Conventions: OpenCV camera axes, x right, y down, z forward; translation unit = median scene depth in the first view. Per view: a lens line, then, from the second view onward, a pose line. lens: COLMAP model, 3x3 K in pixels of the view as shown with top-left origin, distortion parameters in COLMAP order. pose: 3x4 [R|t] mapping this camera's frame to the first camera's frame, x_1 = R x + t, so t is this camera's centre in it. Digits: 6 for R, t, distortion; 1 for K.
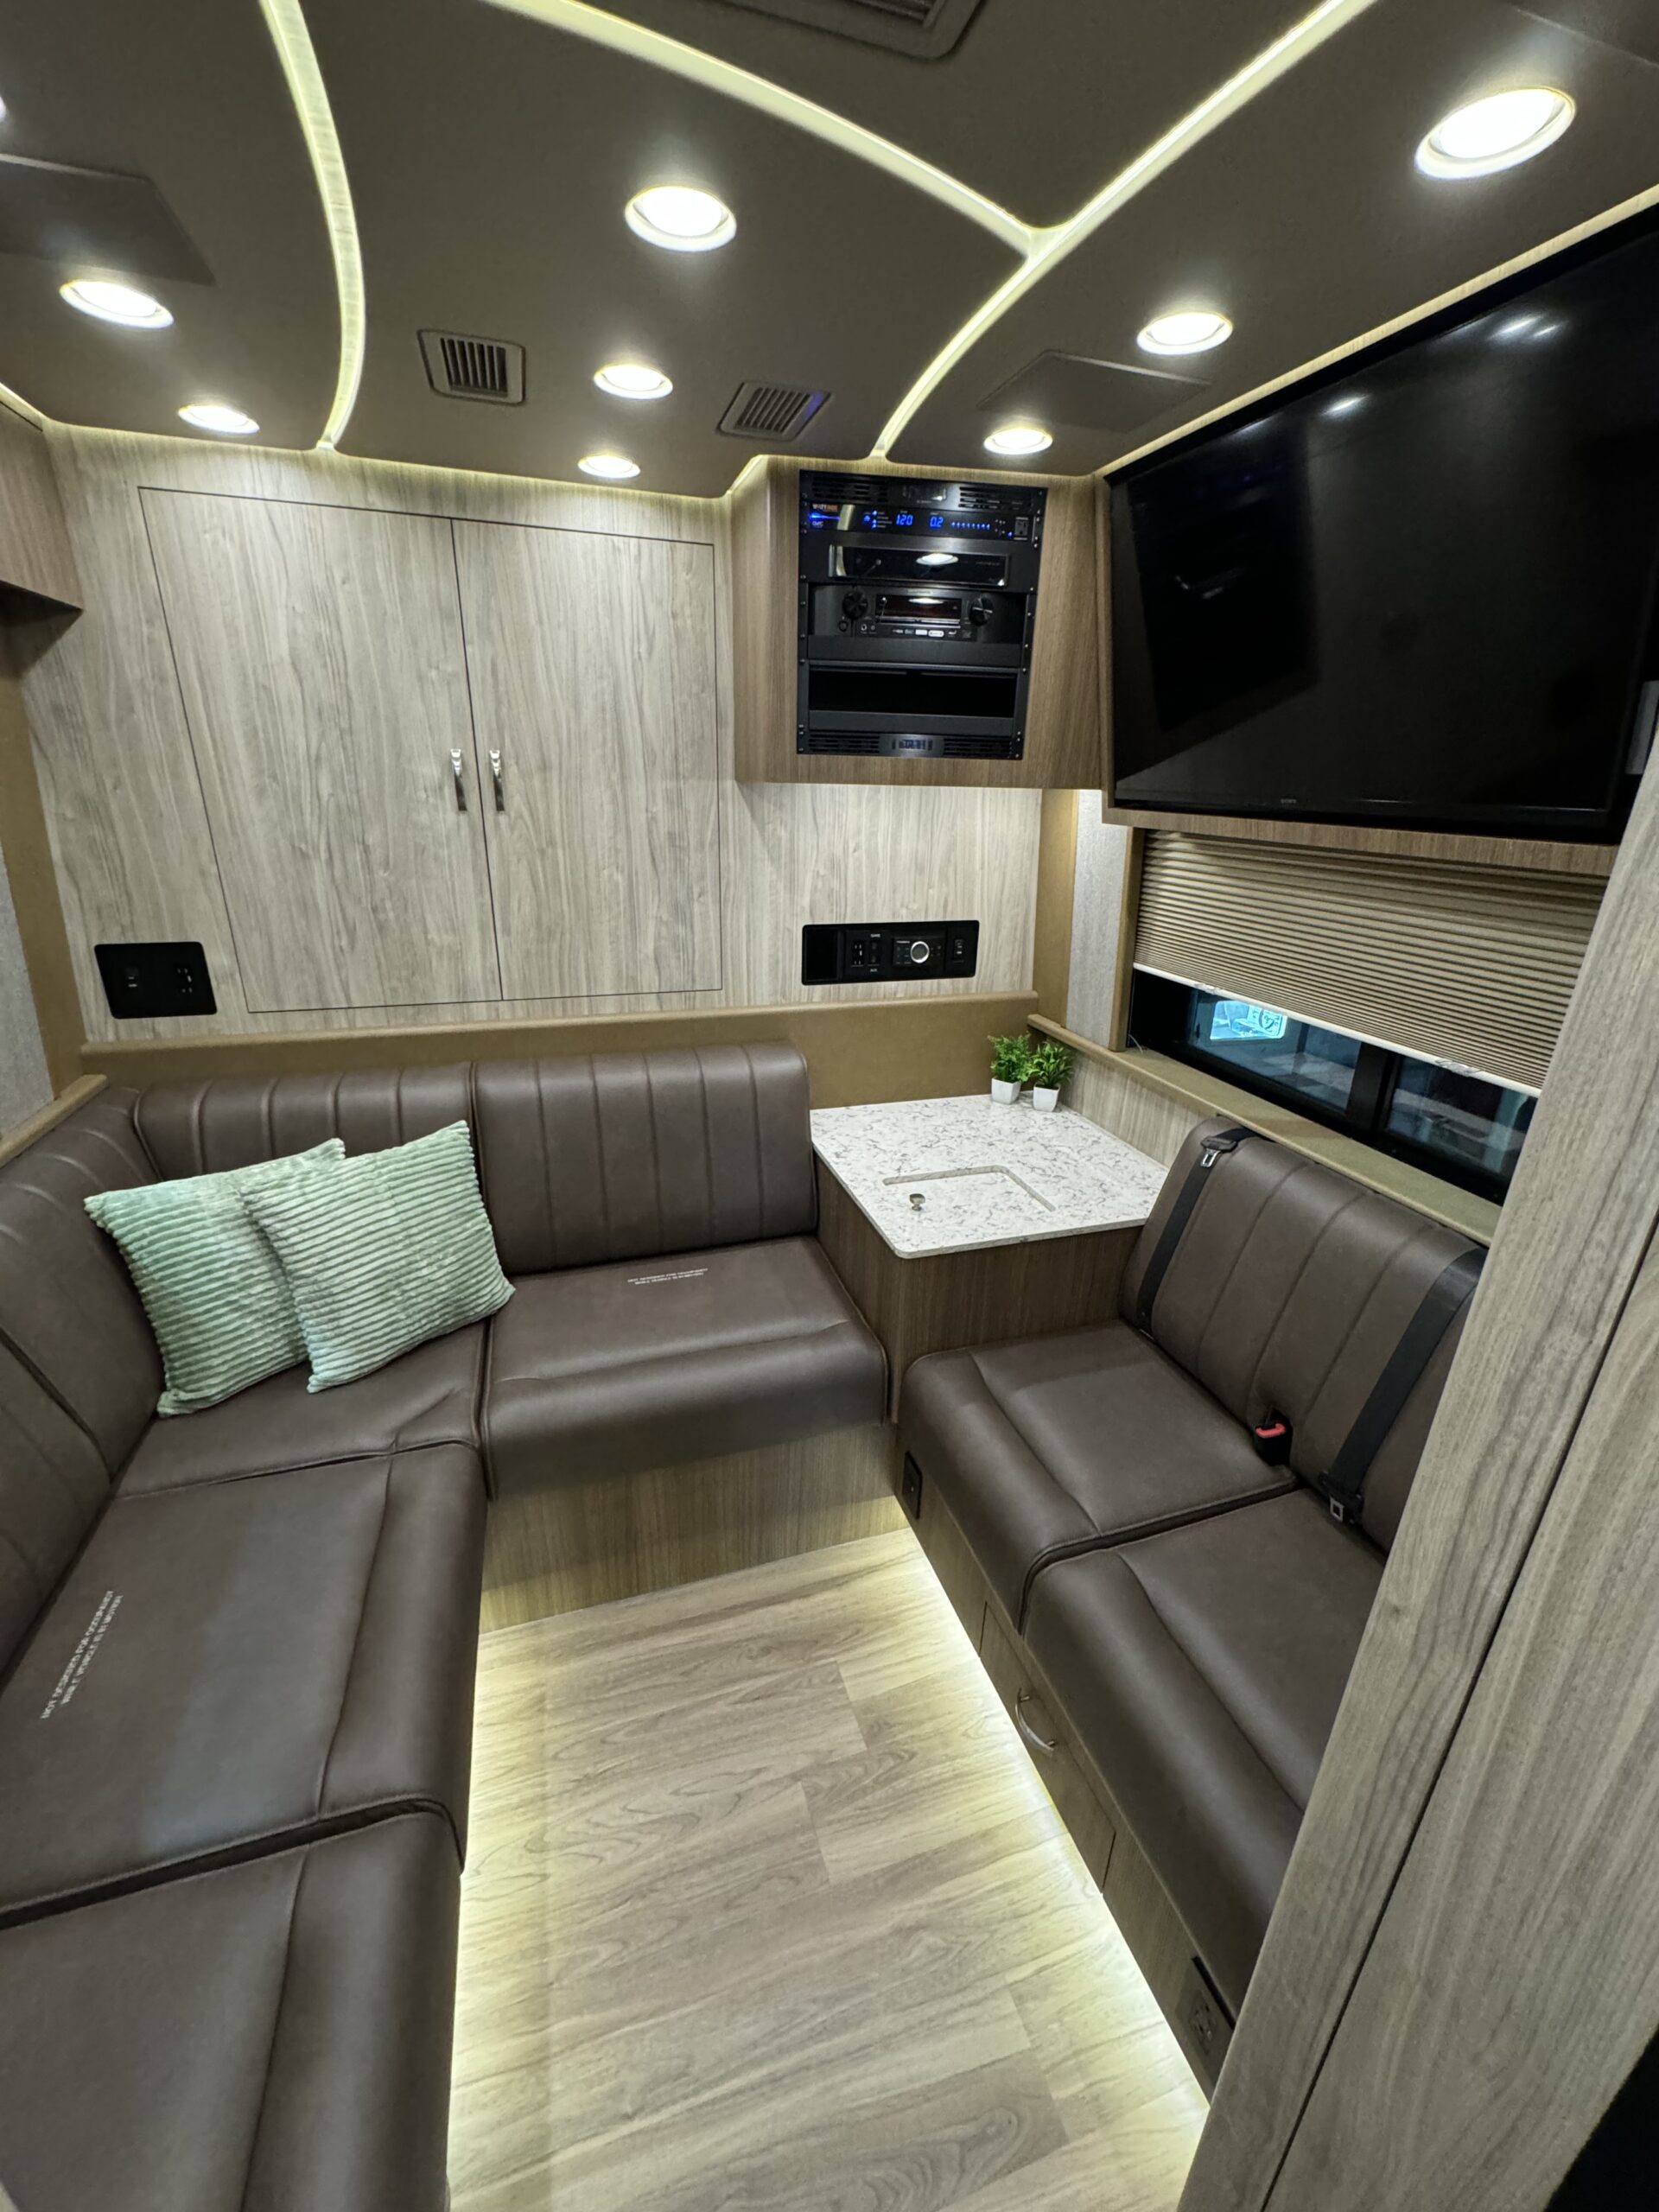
lens RADIAL K [[883.2, 0, 825.9], [0, 883.2, 1107.9], [0, 0, 1]] dist [-0.000489, -0.000476]
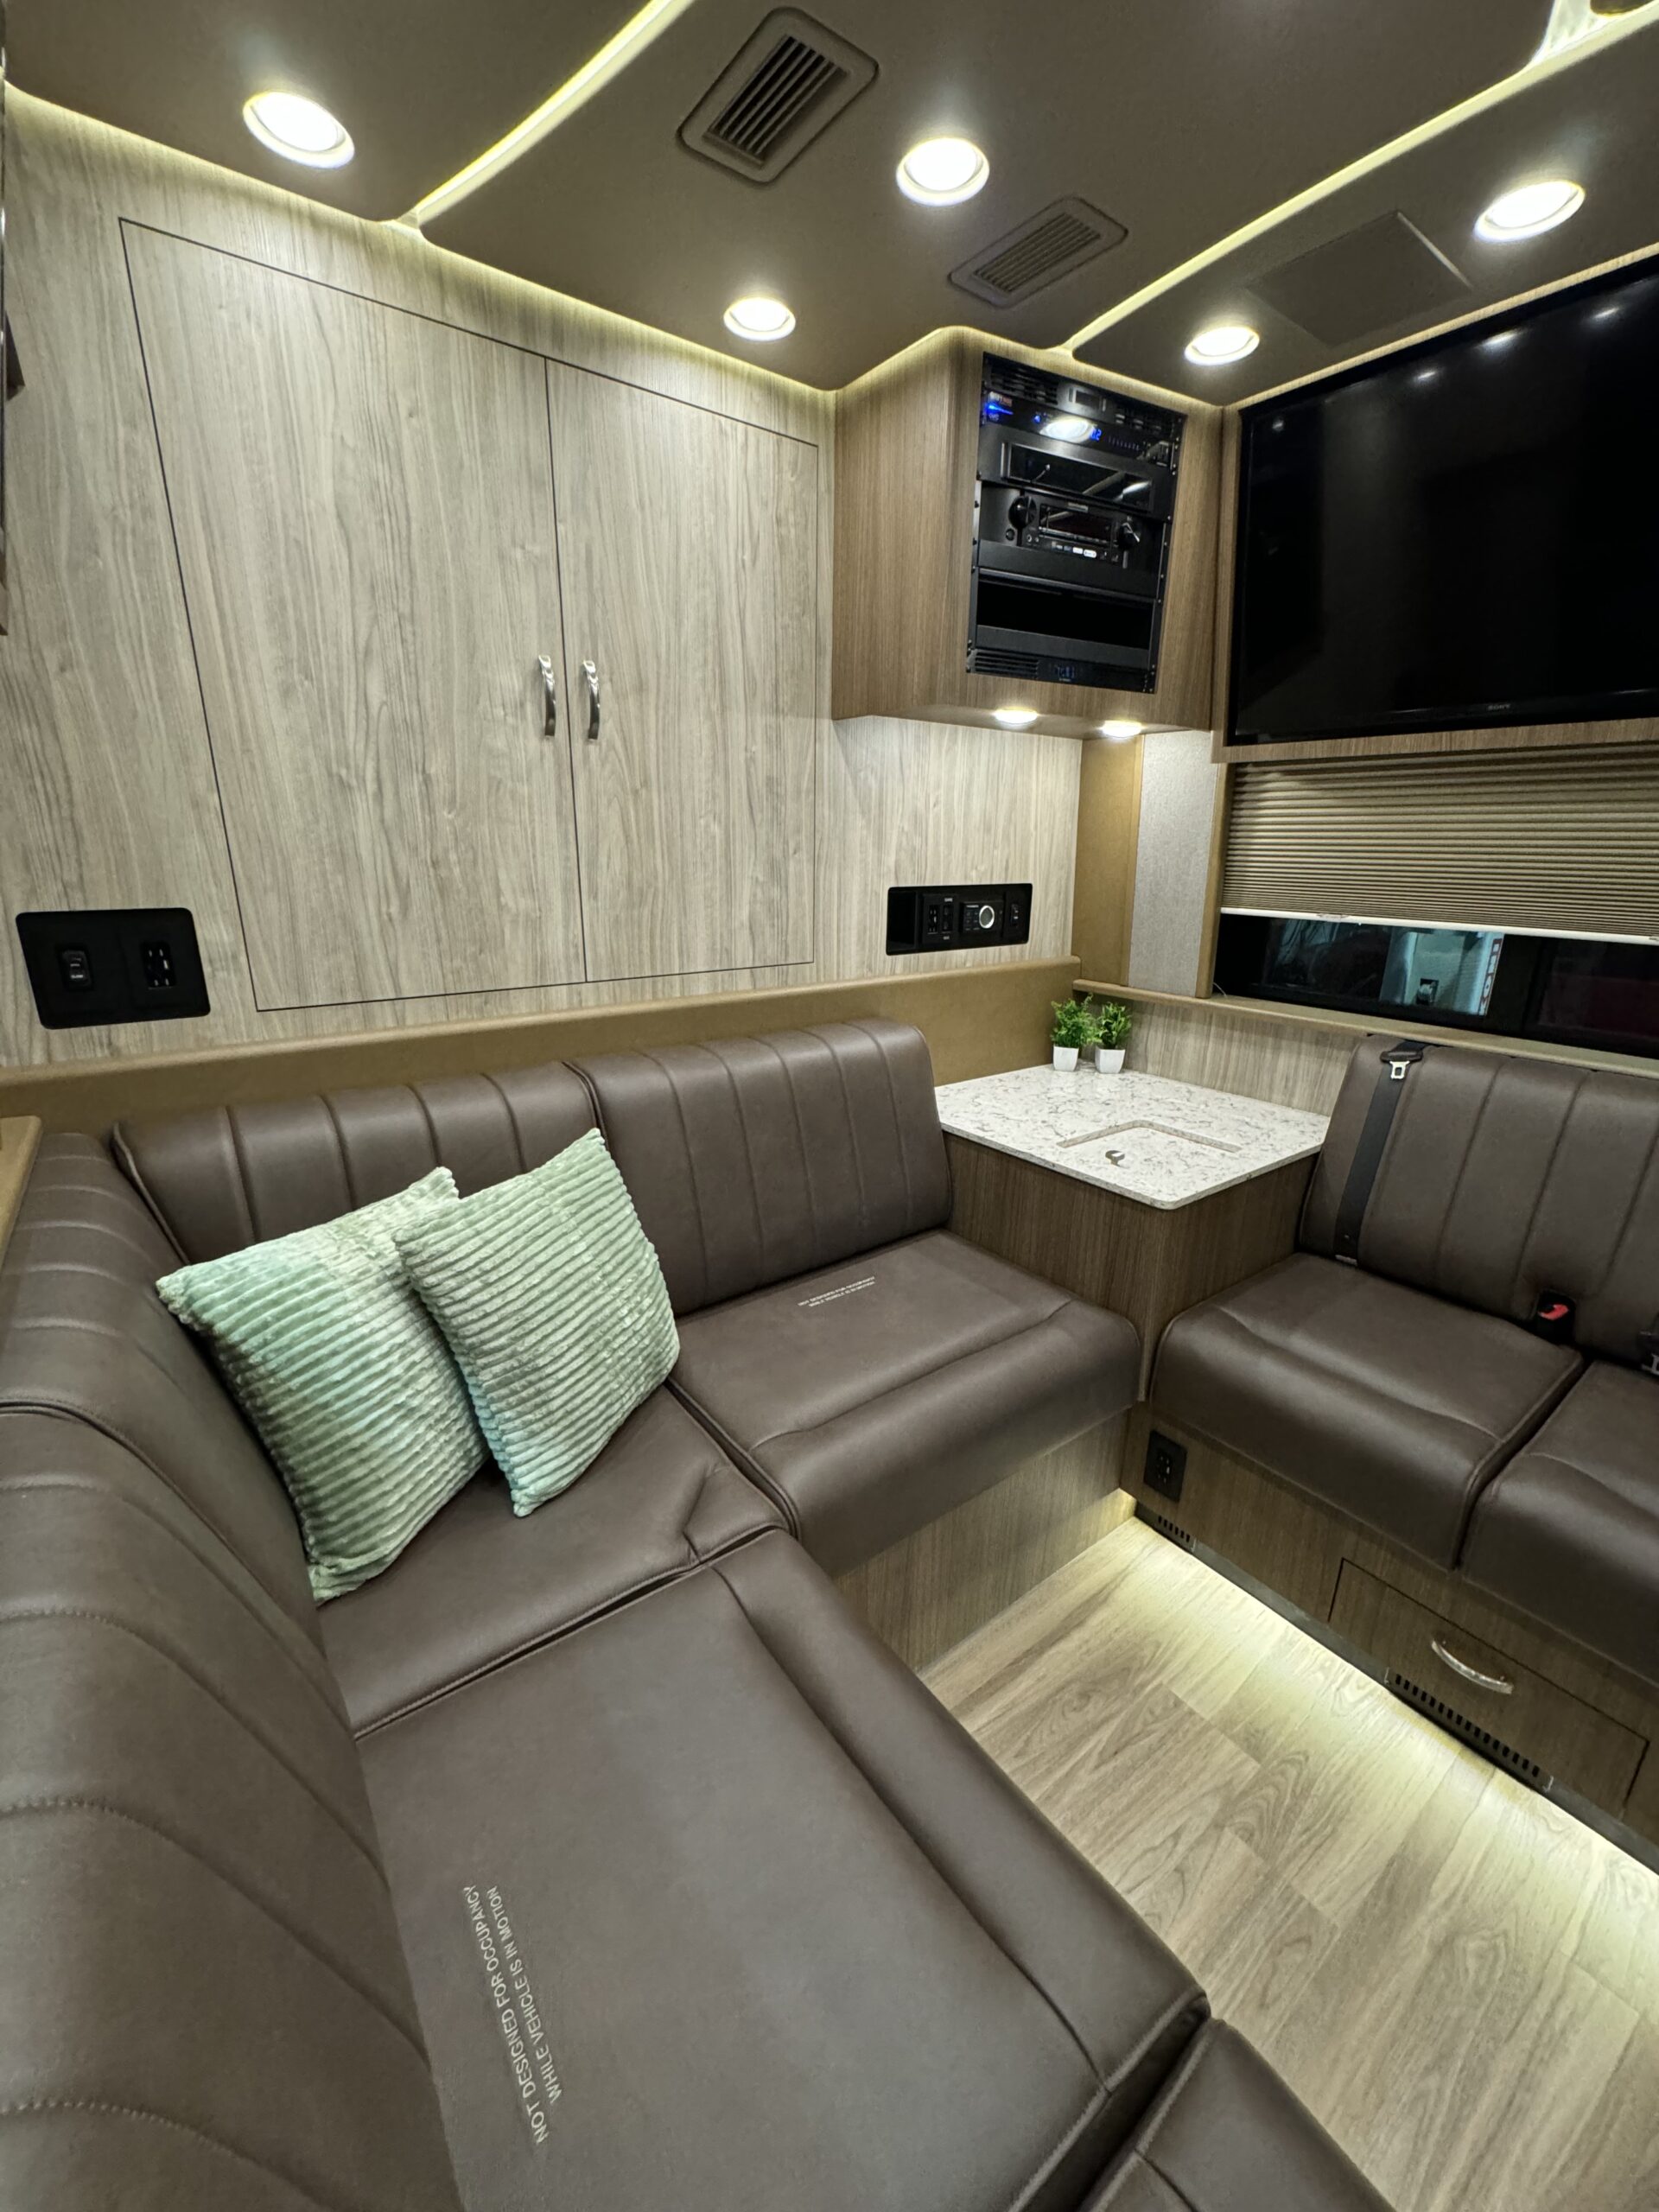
lens RADIAL K [[883.2, 0, 830.9], [0, 883.2, 1106.1], [0, 0, 1]] dist [-0.000489, -0.000476]
pose [[0.945231, -0.105491, 0.308885, -0.492111], [0.123131, 0.991658, -0.038126, 0.054363], [-0.302286, 0.074071, 0.950335, 0.223111]]
